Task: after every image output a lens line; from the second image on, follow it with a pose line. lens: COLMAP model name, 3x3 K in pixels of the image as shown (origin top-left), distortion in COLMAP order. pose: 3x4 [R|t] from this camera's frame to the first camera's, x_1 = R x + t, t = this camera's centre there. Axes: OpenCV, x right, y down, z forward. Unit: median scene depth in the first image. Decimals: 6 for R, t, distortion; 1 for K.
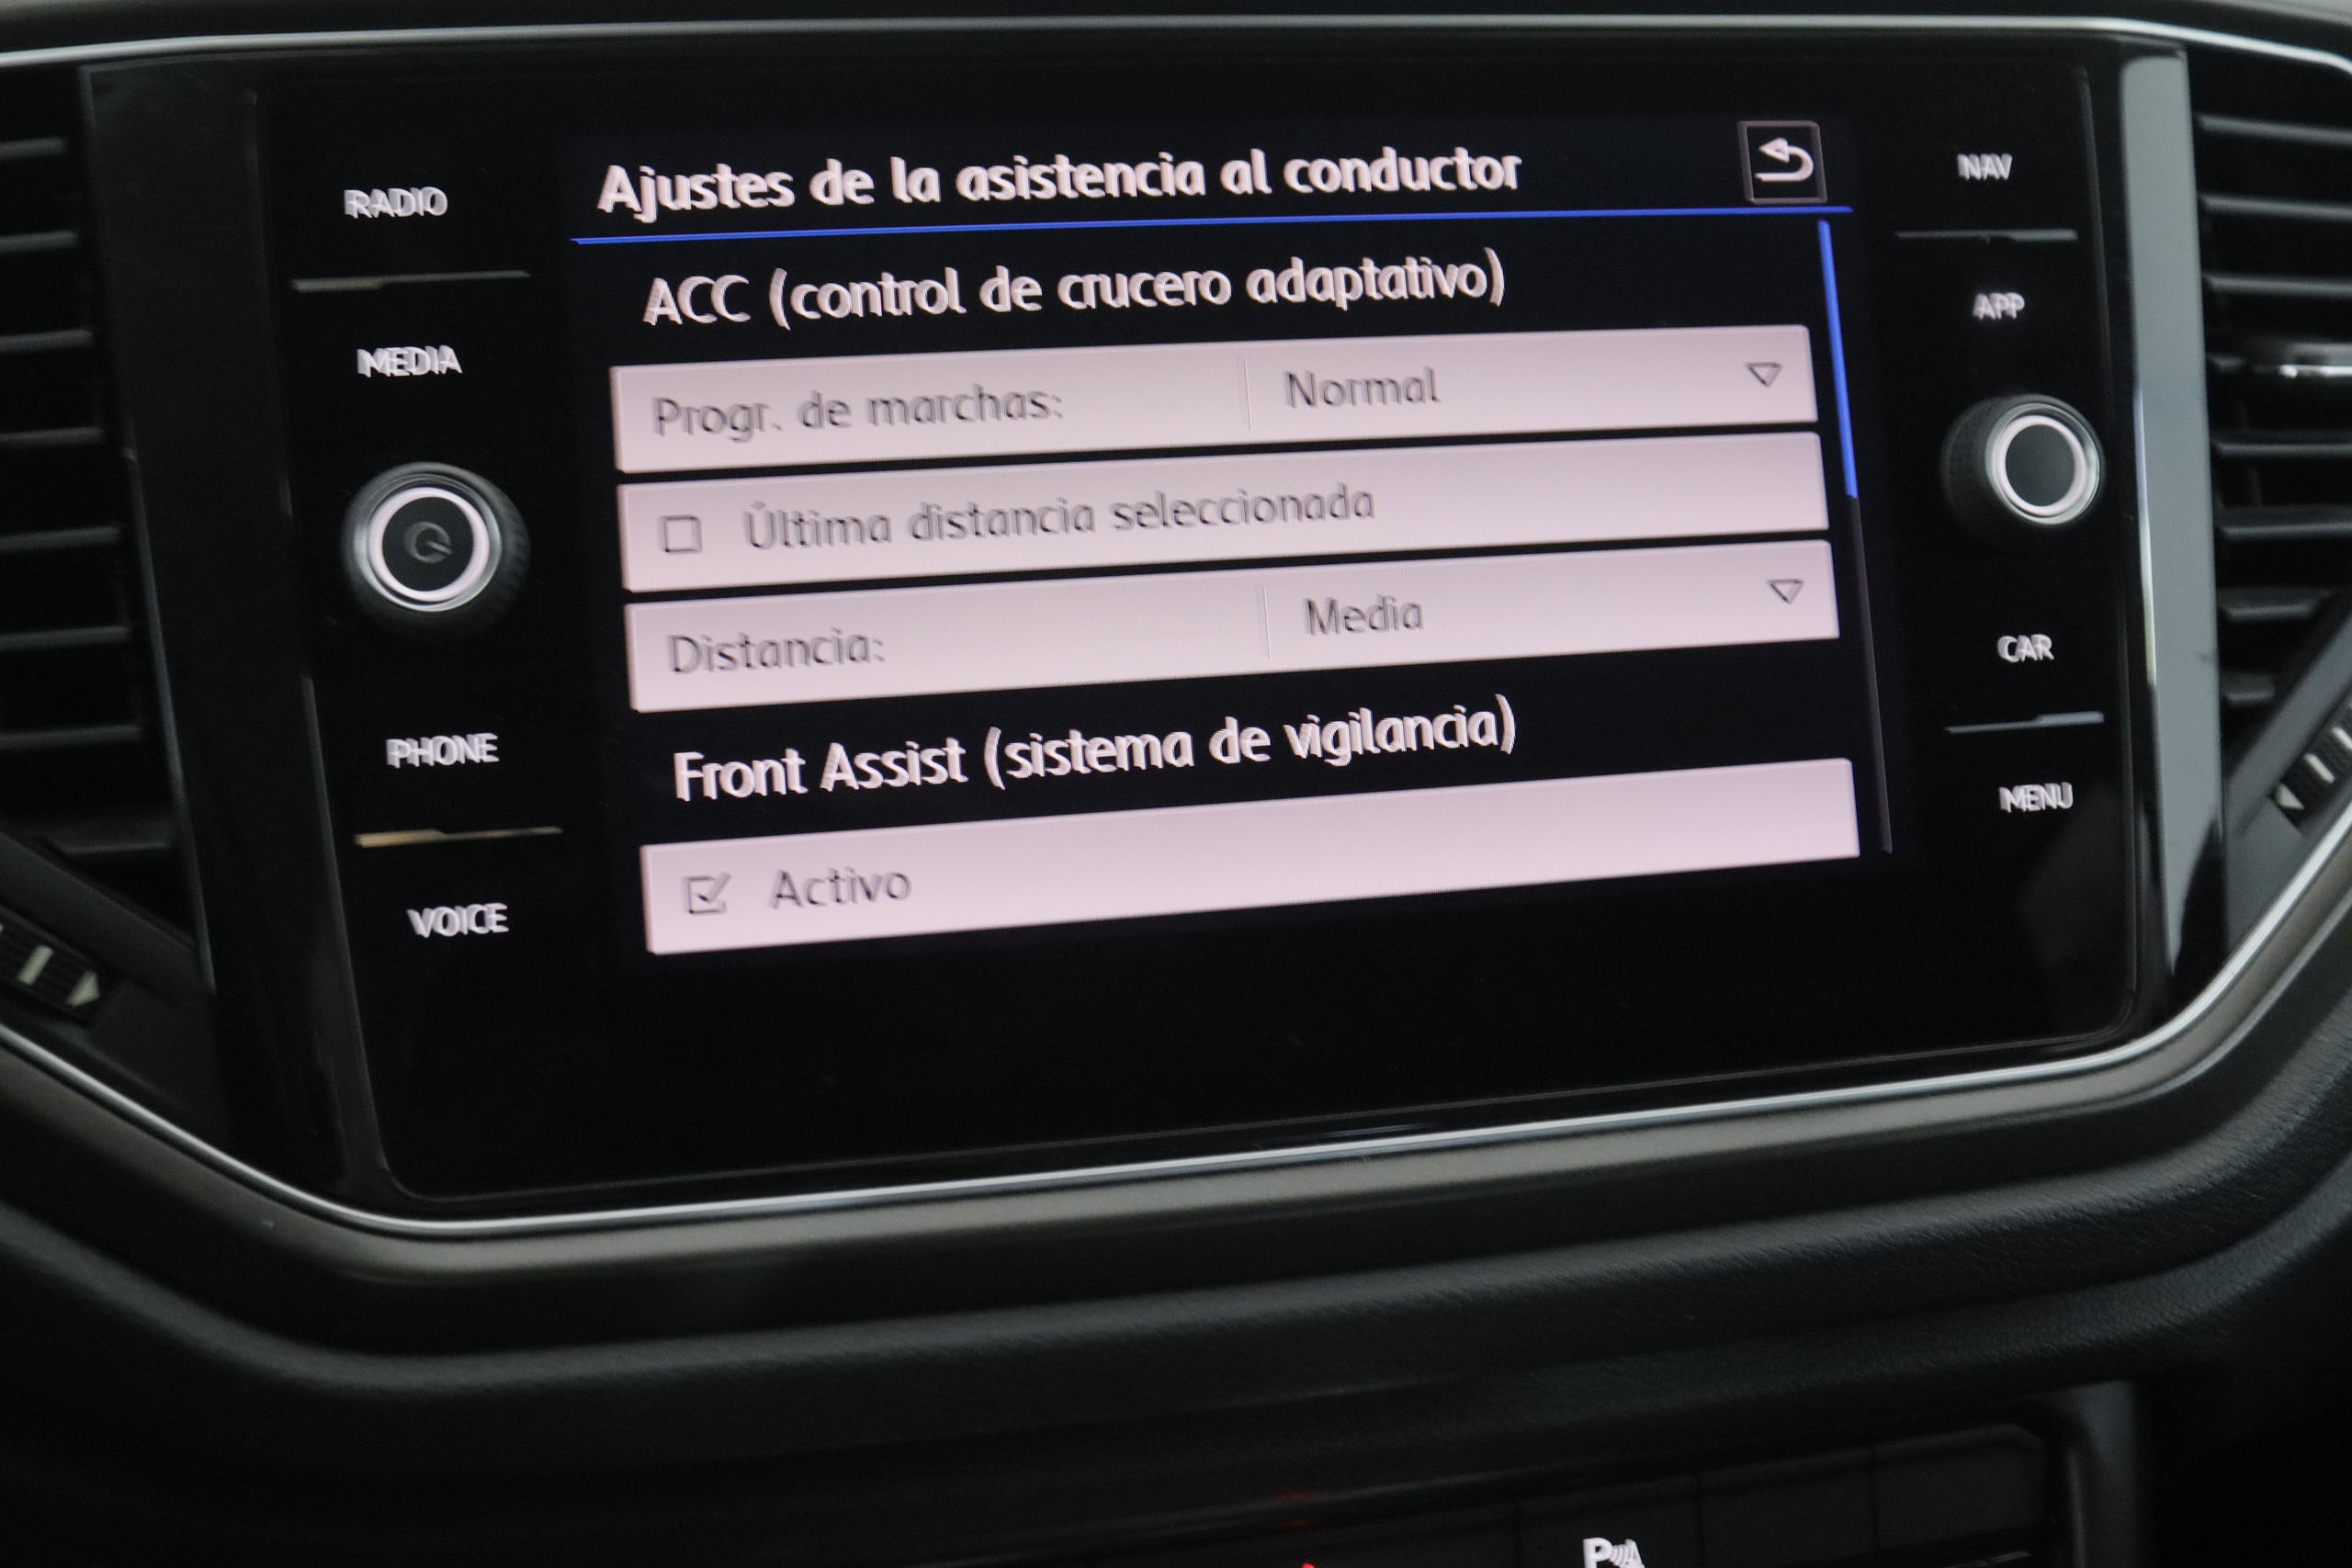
lens RADIAL K [[2380.3, 0, 1176.0], [0, 2380.3, 784.0], [0, 0, 1]] dist [-0.132550, 0.143768]
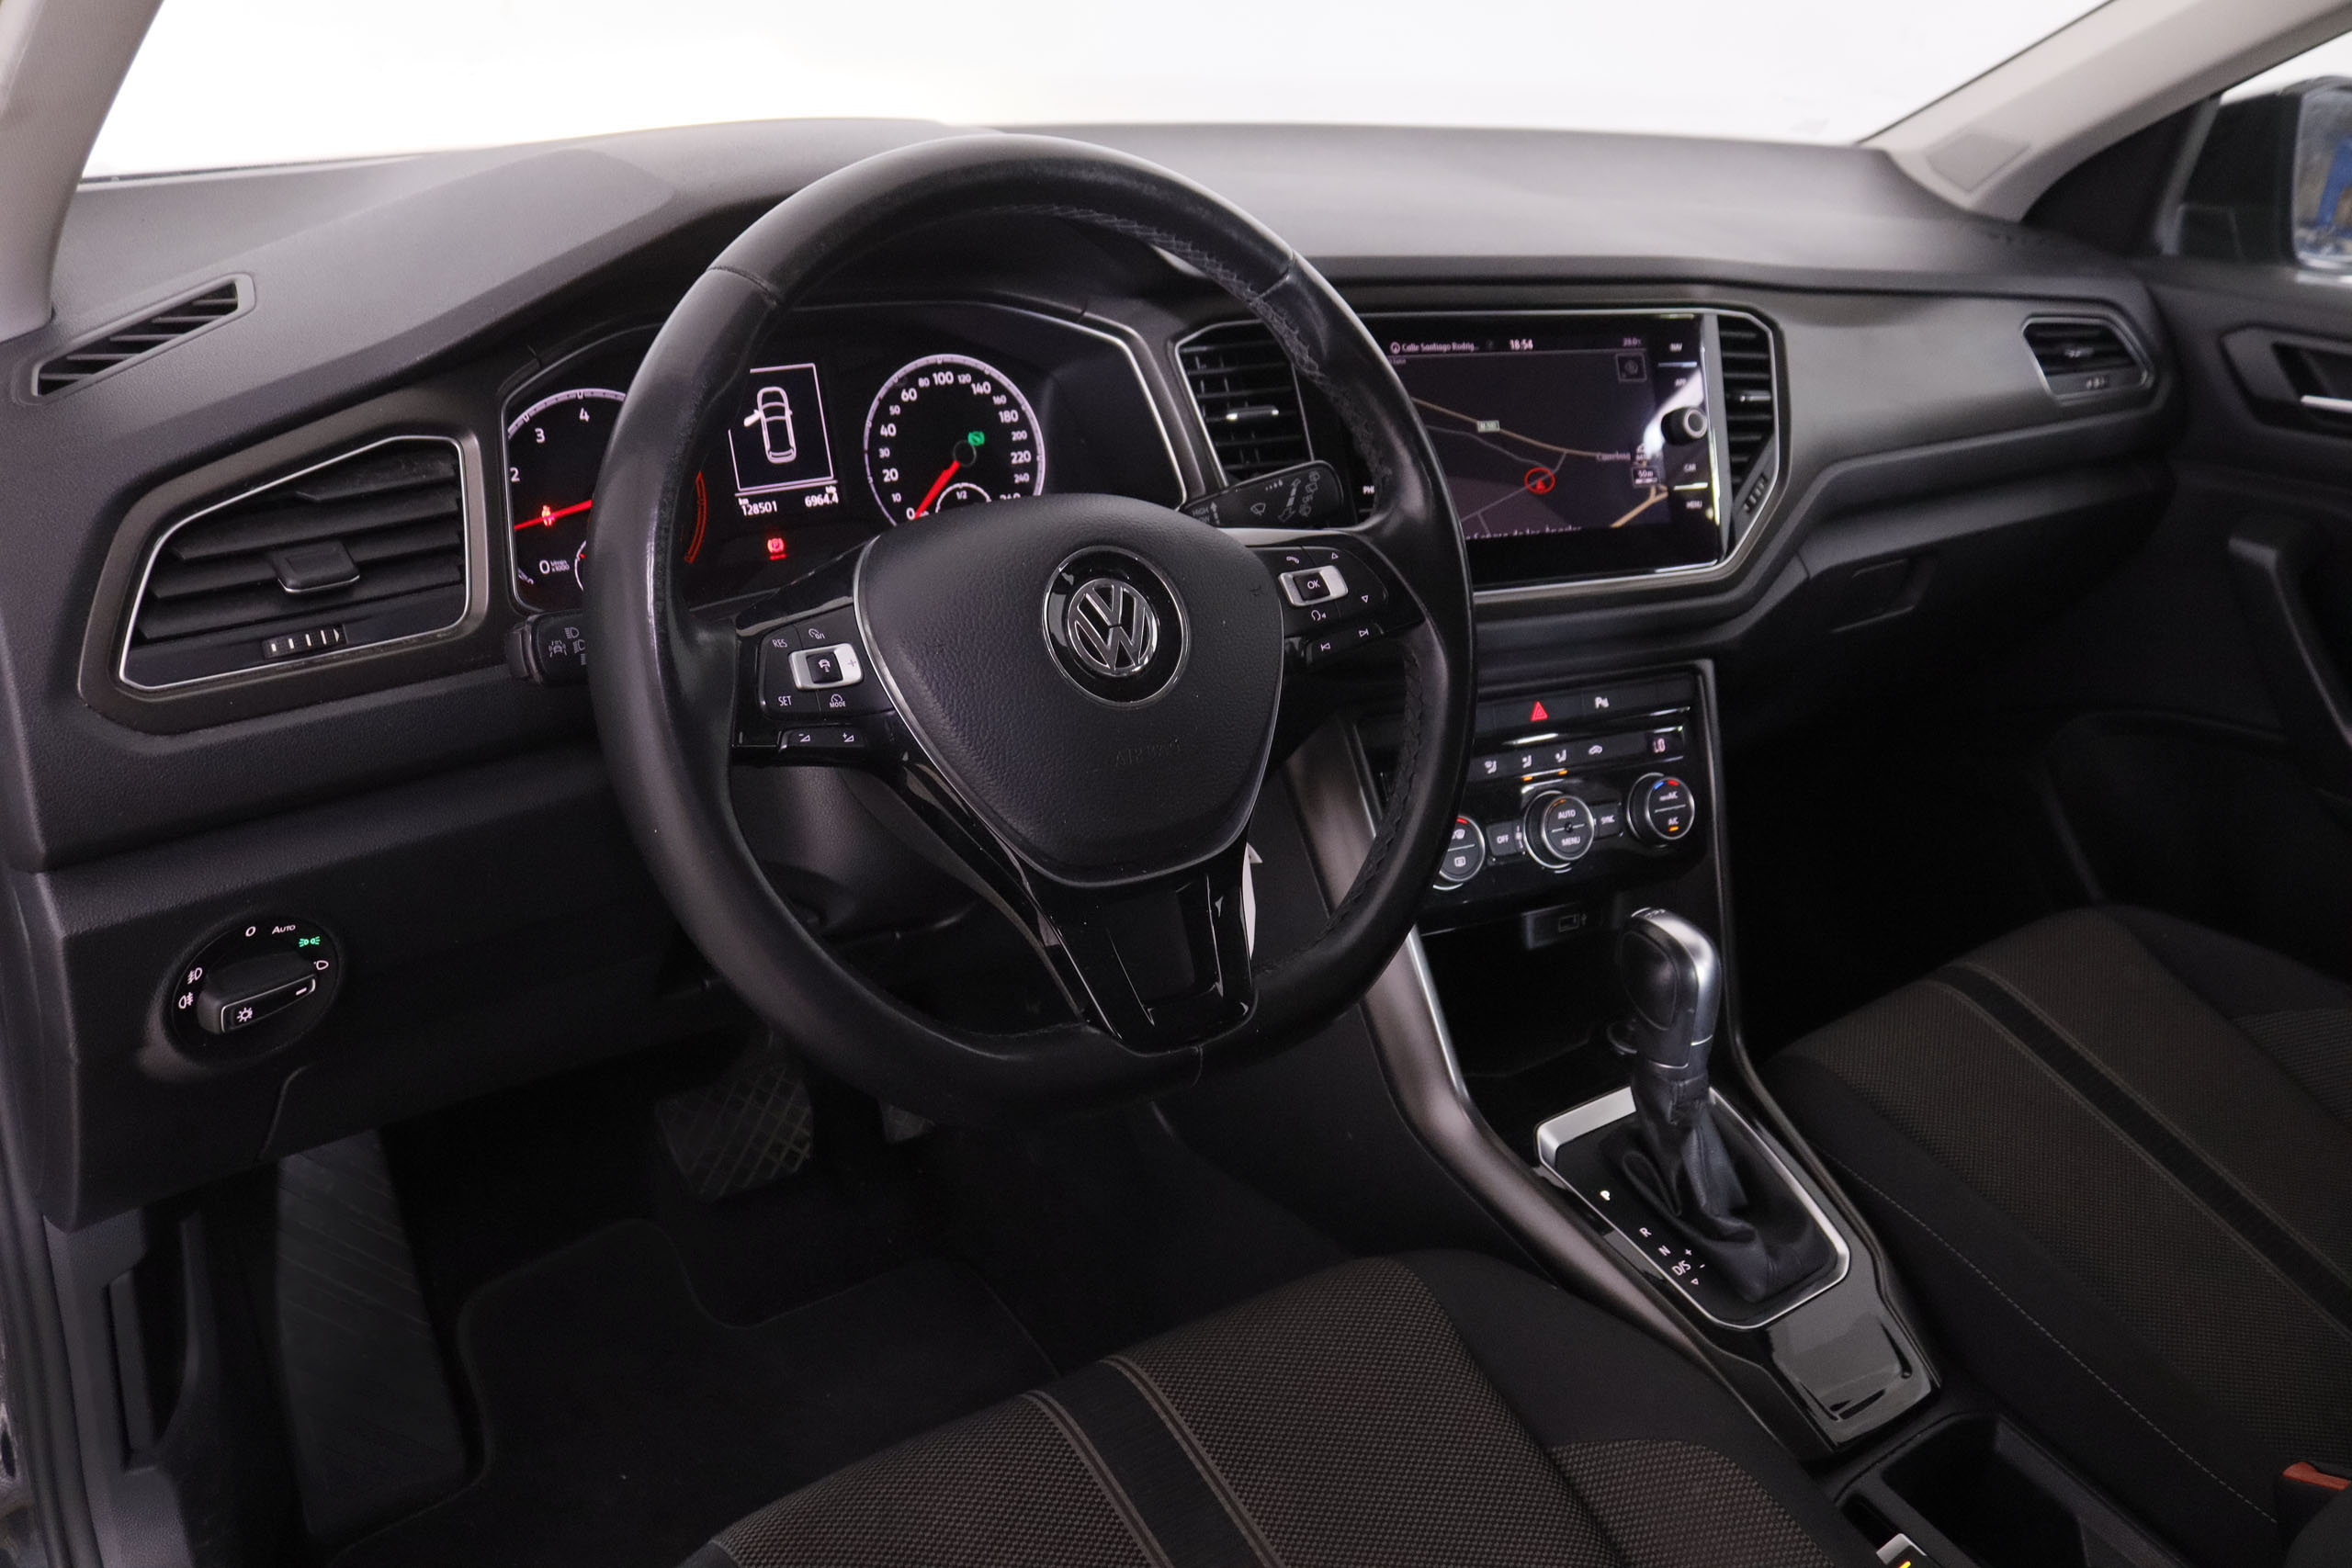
lens RADIAL K [[1916.3, 0, 1176.0], [0, 1916.3, 784.0], [0, 0, 1]] dist [-0.175185, 0.147062]
pose [[0.962925, -0.054410, 0.264224, -1.378903], [0.039537, 0.997337, 0.061286, 0.251225], [-0.266855, -0.048567, 0.962512, -1.916624]]
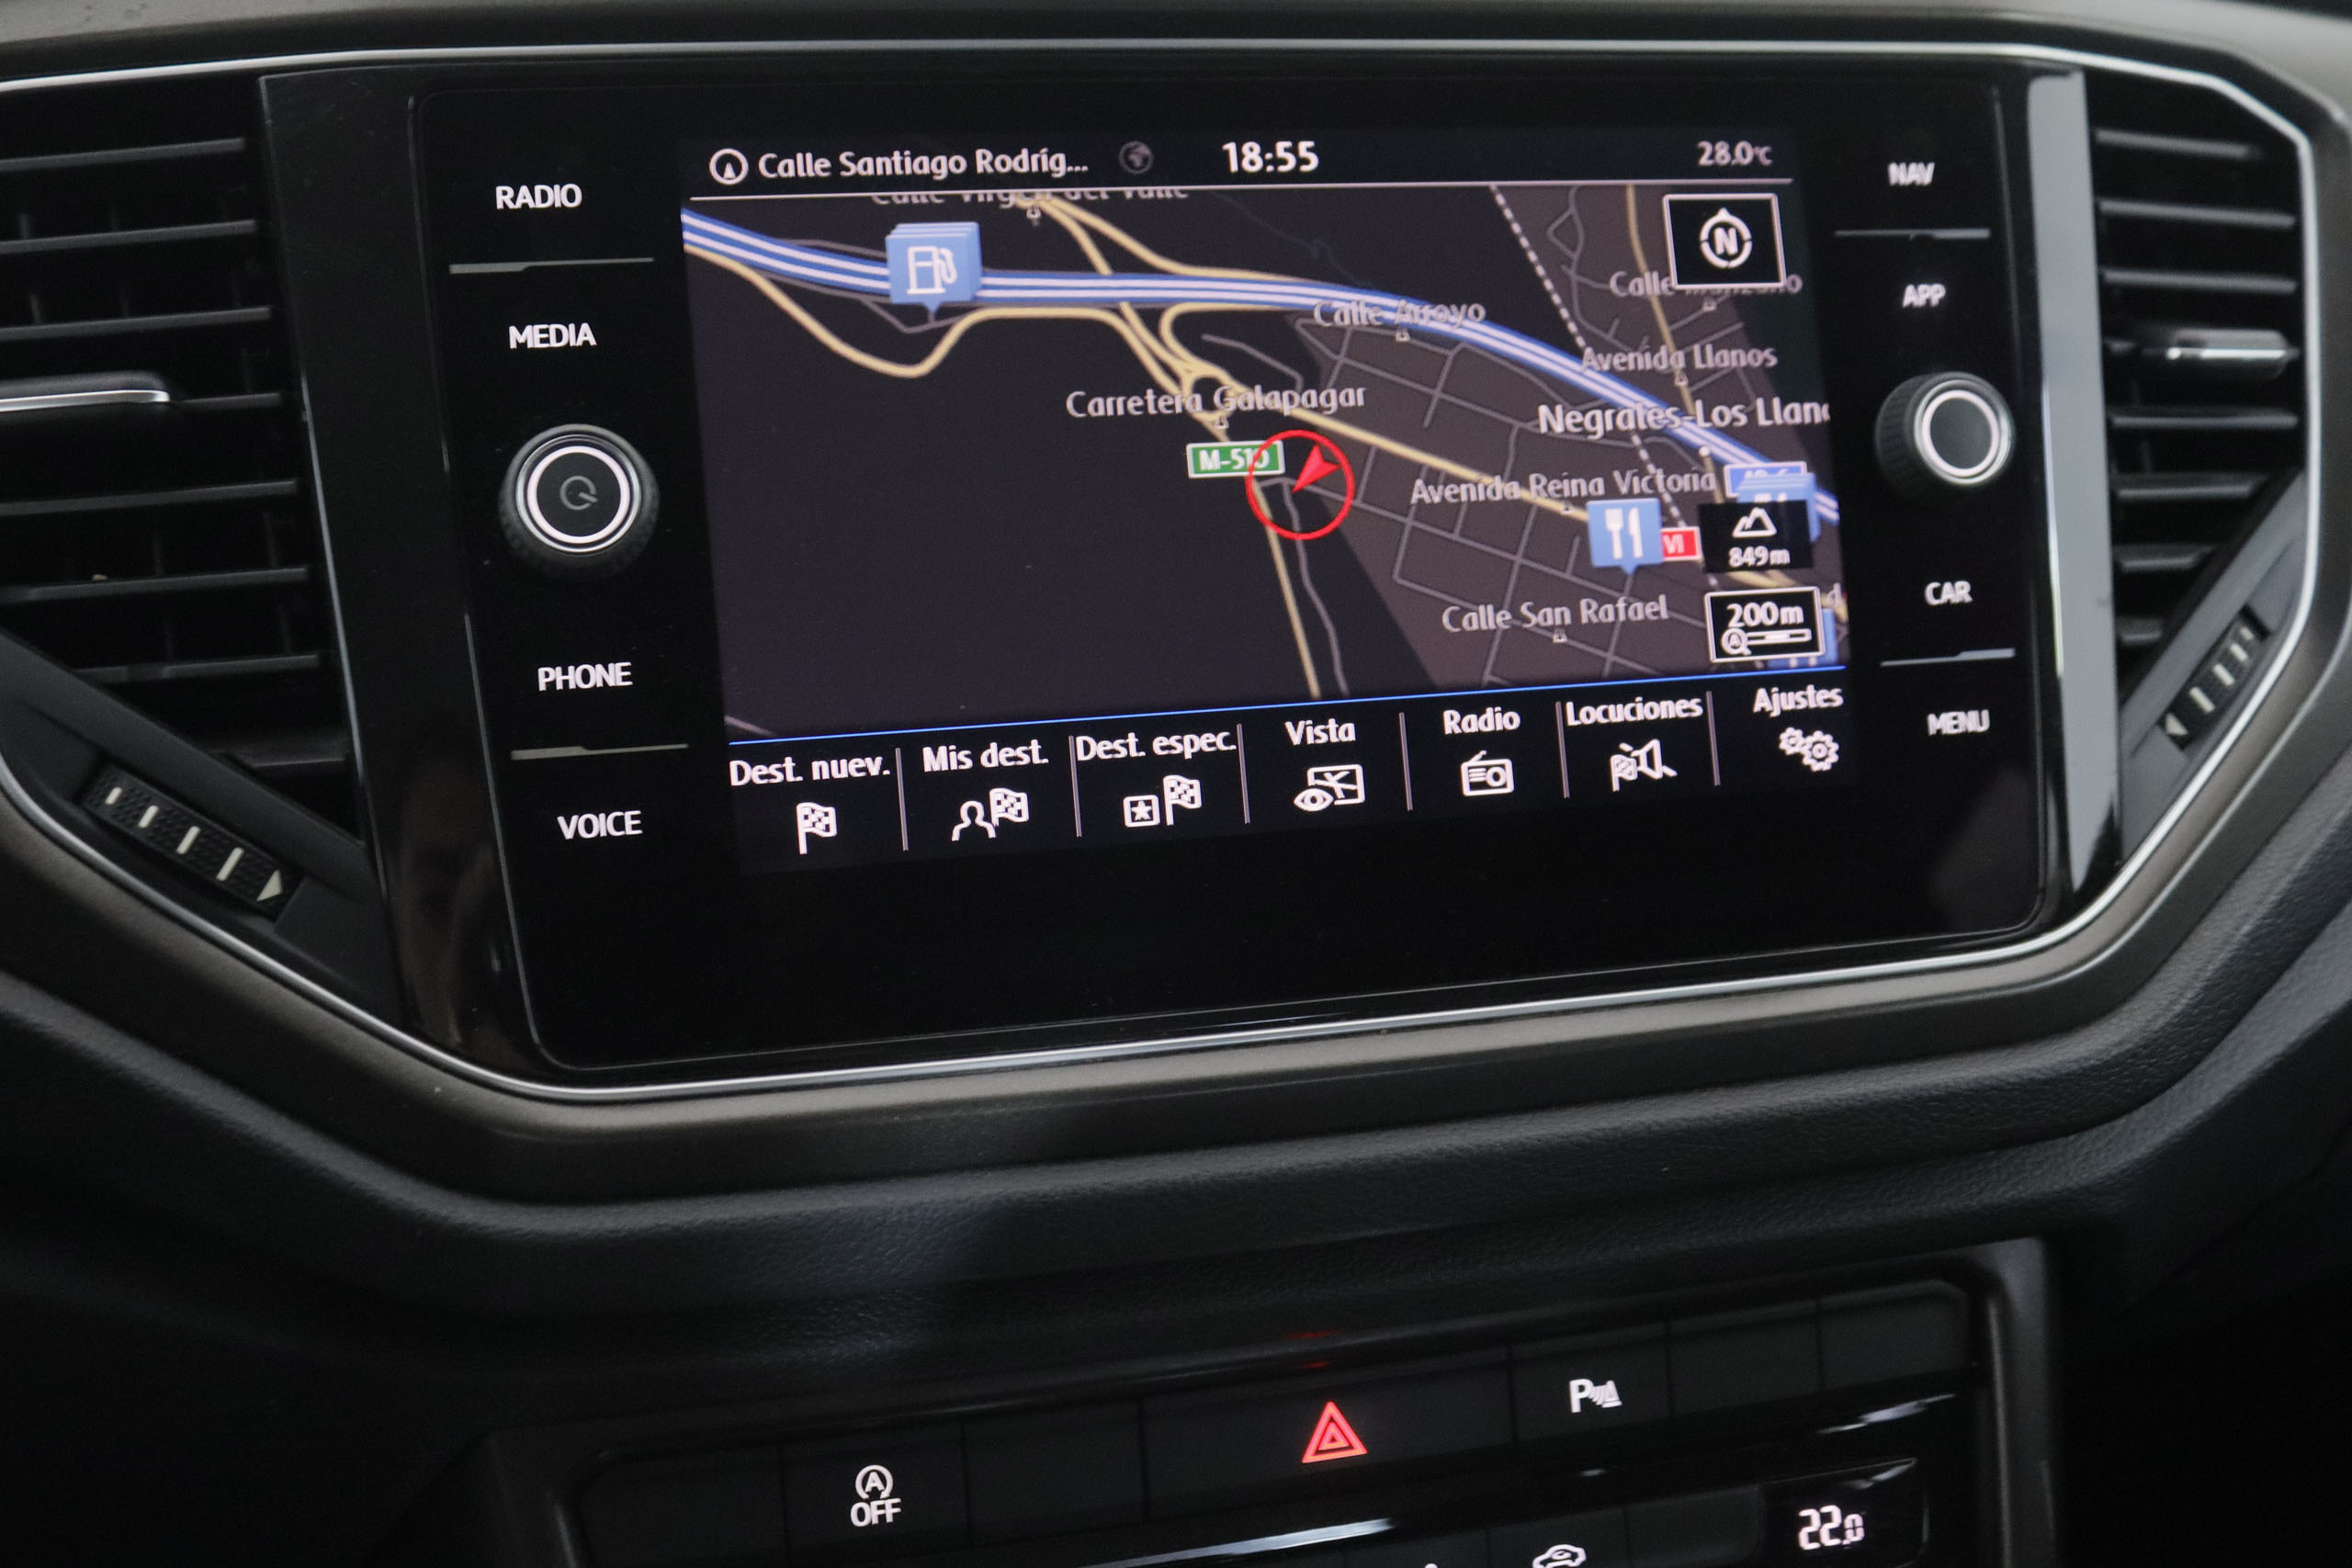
lens RADIAL K [[2426.3, 0, 1176.0], [0, 2426.3, 784.0], [0, 0, 1]] dist [-0.134545, 0.157586]
pose [[0.999118, -0.003927, 0.041812, -0.065083], [0.003972, 0.999992, -0.000999, 0.035383], [-0.041808, 0.001165, 0.999125, -0.157216]]
